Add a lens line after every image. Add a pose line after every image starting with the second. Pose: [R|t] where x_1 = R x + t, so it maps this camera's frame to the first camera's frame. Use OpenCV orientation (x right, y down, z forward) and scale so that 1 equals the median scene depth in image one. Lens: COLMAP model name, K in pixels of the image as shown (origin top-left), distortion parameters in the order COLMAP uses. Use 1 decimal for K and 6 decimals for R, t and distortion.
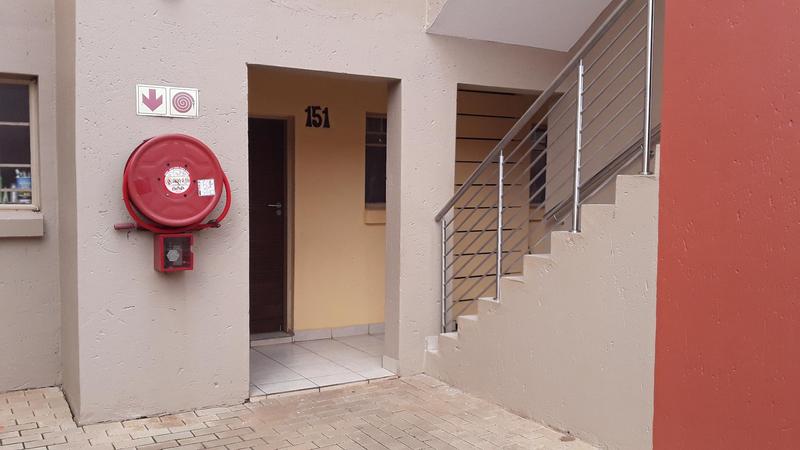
lens RADIAL K [[737.8, 0, 400.0], [0, 737.8, 225.0], [0, 0, 1]] dist [0.012859, -0.148176]
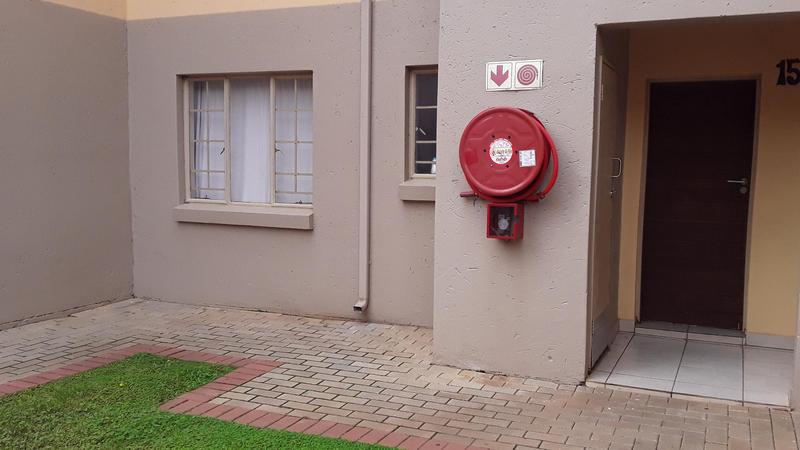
lens RADIAL K [[737.8, 0, 400.0], [0, 737.8, 225.0], [0, 0, 1]] dist [0.012859, -0.148176]
pose [[0.526063, 0.066312, -0.847856, 0.494367], [-0.044020, 0.997742, 0.050722, -0.003557], [0.849305, 0.010640, 0.527795, 0.320297]]
